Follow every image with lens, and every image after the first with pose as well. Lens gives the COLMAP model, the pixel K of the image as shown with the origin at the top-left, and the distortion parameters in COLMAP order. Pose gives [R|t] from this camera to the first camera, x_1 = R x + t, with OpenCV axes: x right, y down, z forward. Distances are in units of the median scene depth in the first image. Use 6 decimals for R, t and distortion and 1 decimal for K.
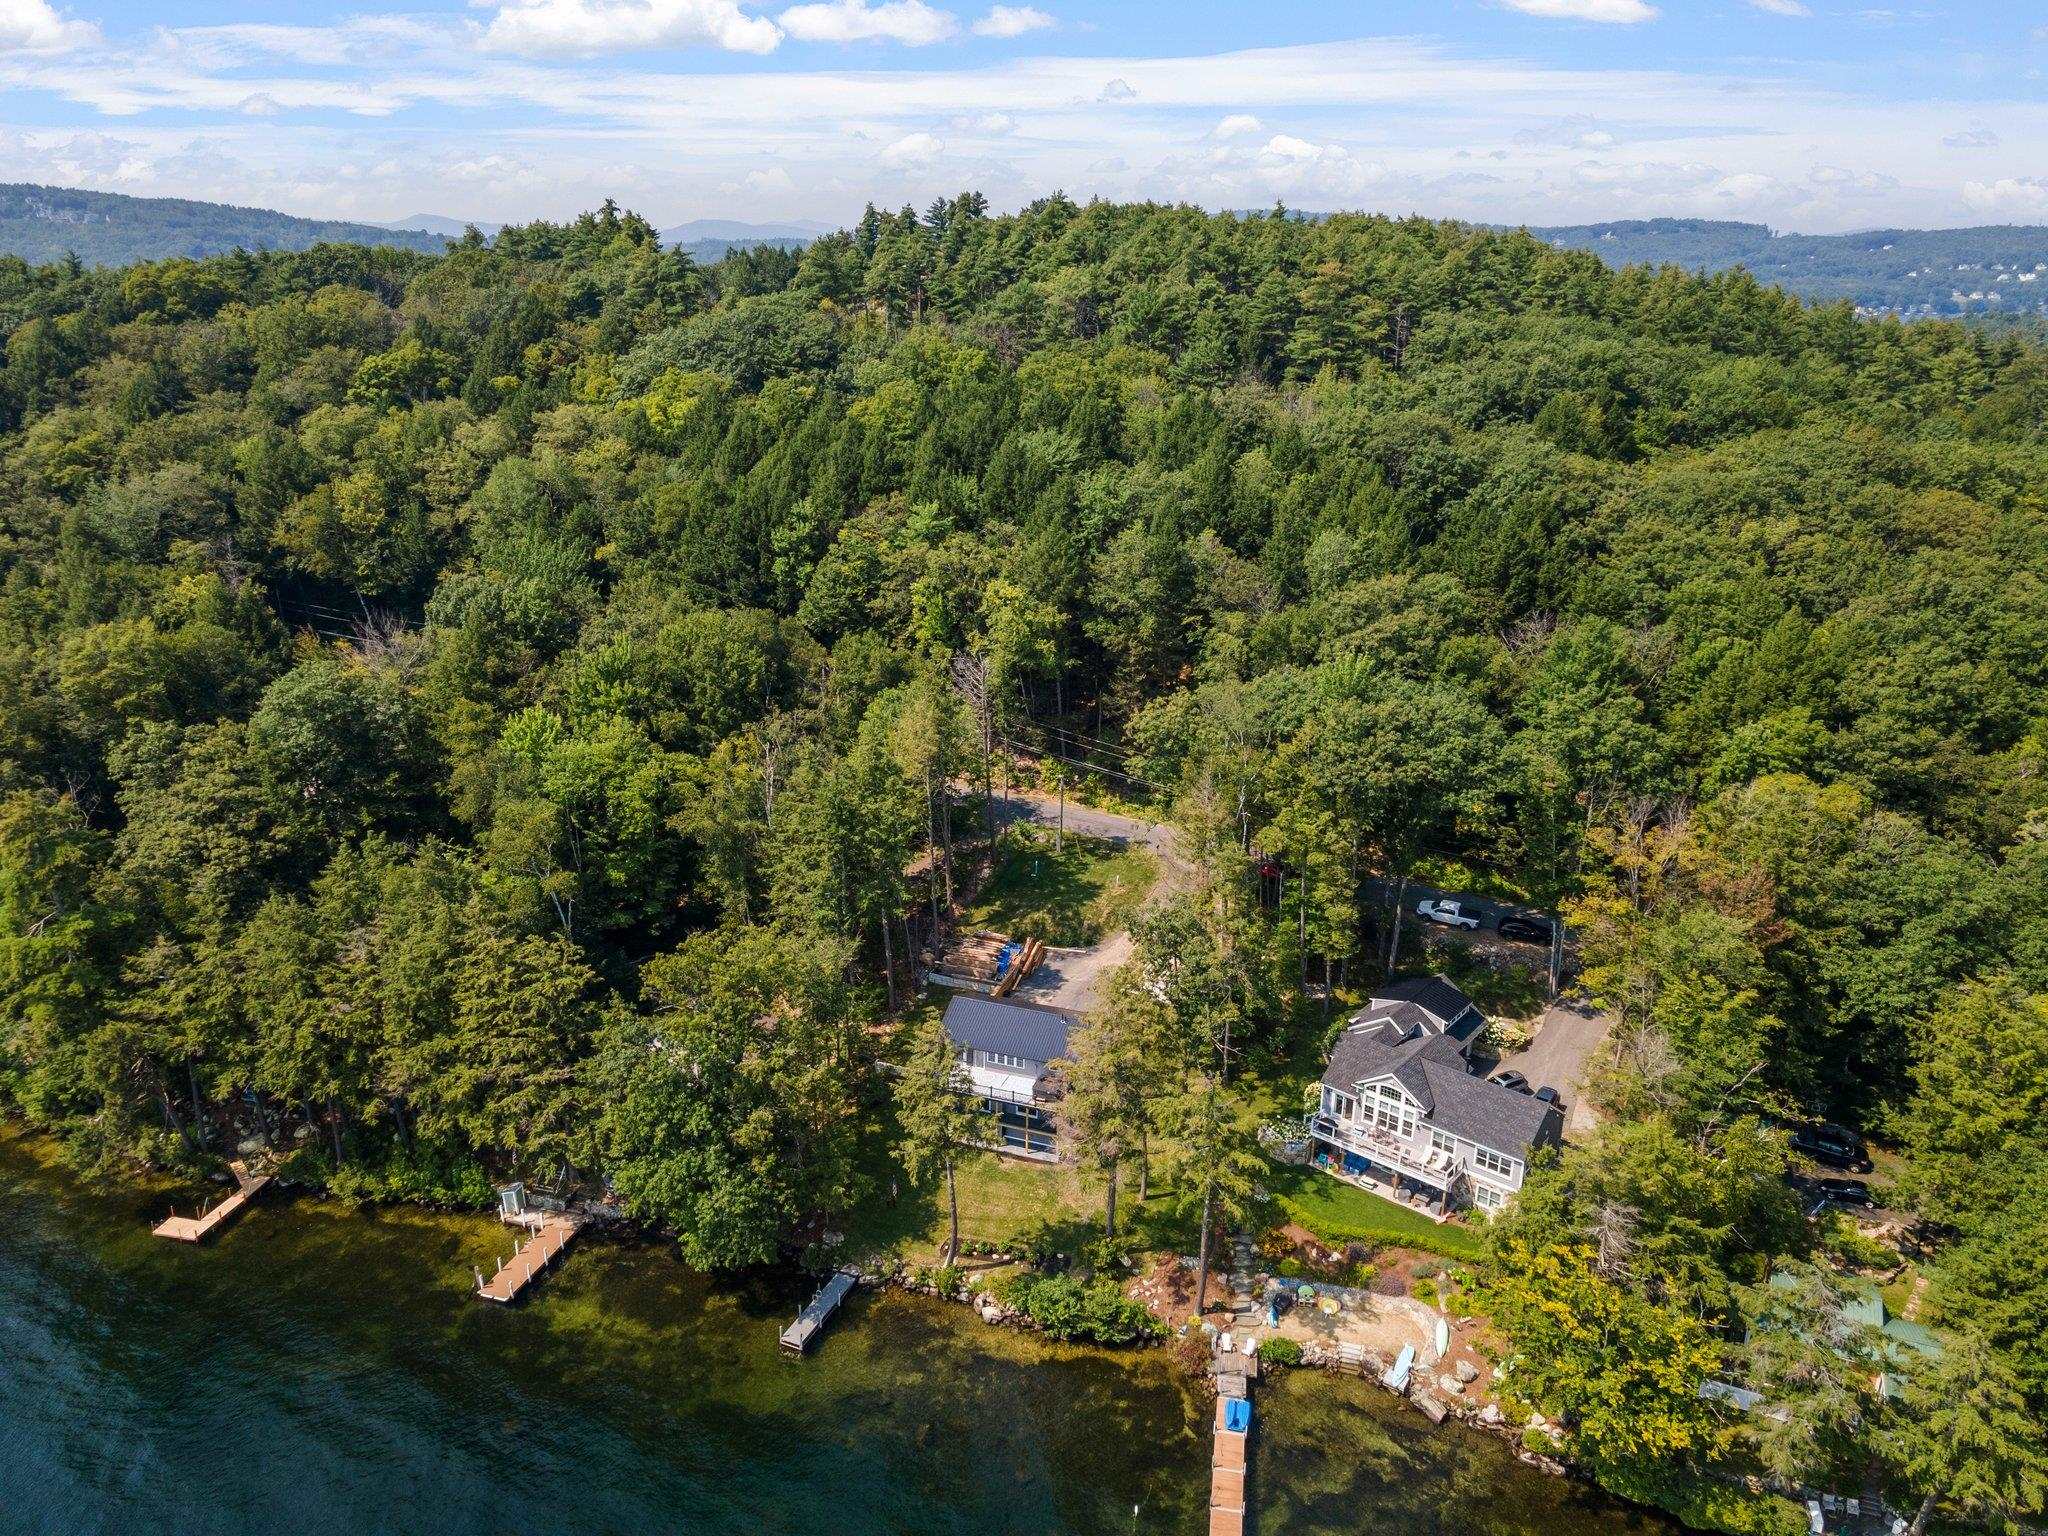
lens RADIAL K [[1482.8, 0, 1003.1], [0, 1482.8, 762.2], [0, 0, 1]] dist [0.042827, -0.004556]
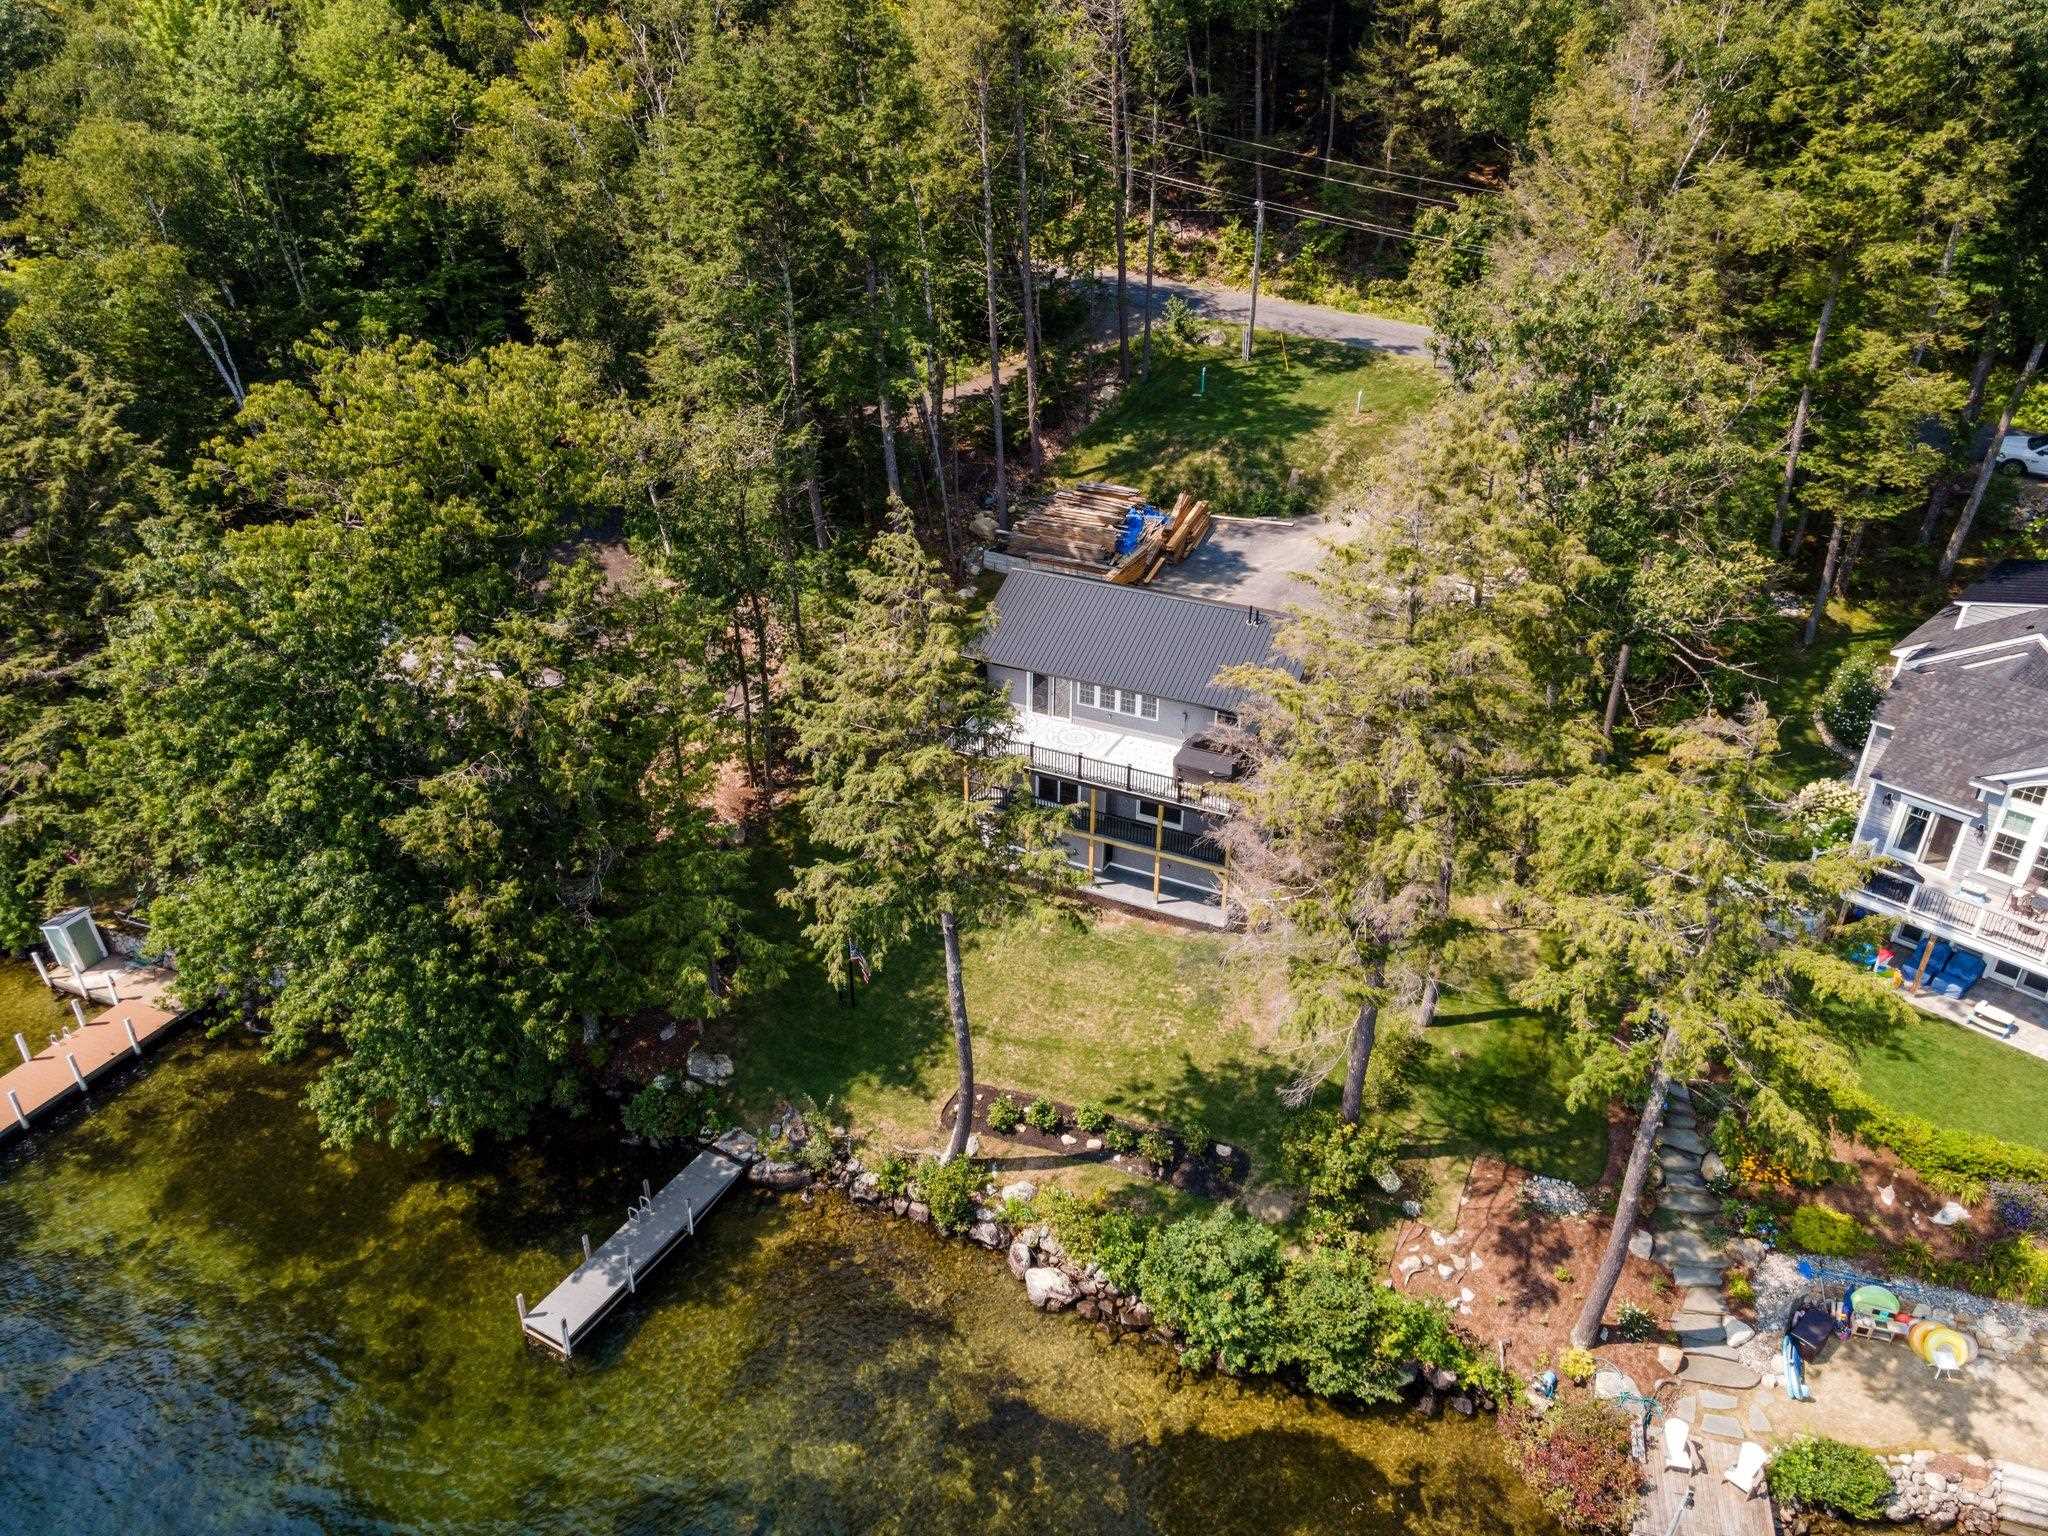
lens RADIAL K [[1482.8, 0, 1022.2], [0, 1482.8, 758.7], [0, 0, 1]] dist [0.042827, -0.004556]
pose [[0.995215, 0.042877, -0.087796, 0.014315], [-0.026429, 0.983205, 0.180581, 0.150023], [0.094065, -0.177396, 0.979634, 0.605569]]
